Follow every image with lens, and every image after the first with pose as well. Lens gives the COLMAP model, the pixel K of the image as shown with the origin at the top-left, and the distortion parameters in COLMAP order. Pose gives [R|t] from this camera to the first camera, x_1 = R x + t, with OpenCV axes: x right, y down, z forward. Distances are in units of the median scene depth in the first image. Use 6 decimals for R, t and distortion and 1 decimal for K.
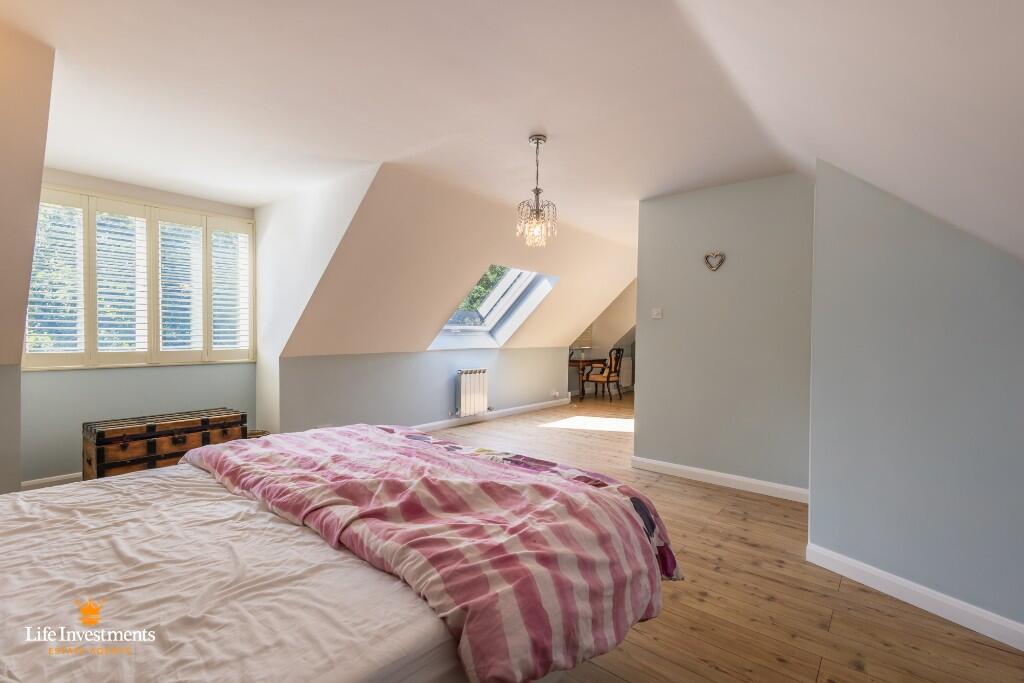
lens RADIAL K [[470.0, 0, 511.6], [0, 470.0, 341.5], [0, 0, 1]] dist [0.015901, -0.003258]
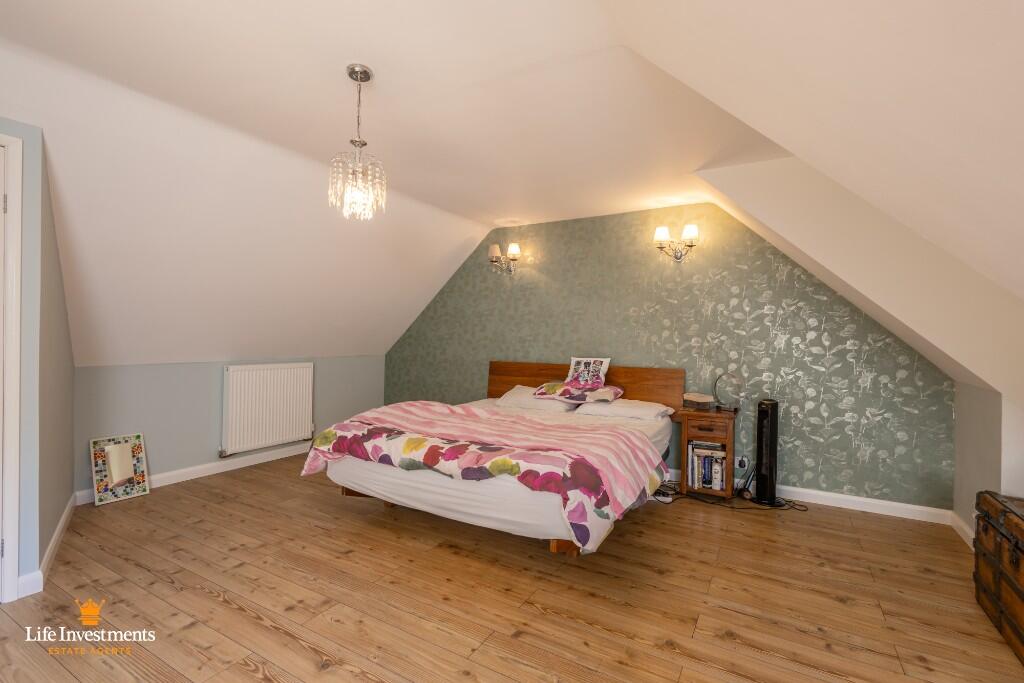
lens RADIAL K [[470.0, 0, 512.0], [0, 470.0, 339.3], [0, 0, 1]] dist [0.015901, -0.003258]
pose [[-0.979343, -0.003706, -0.202172, -0.033154], [-0.005701, 0.999941, 0.009284, -0.002806], [0.202126, 0.010245, -0.979306, 2.286404]]
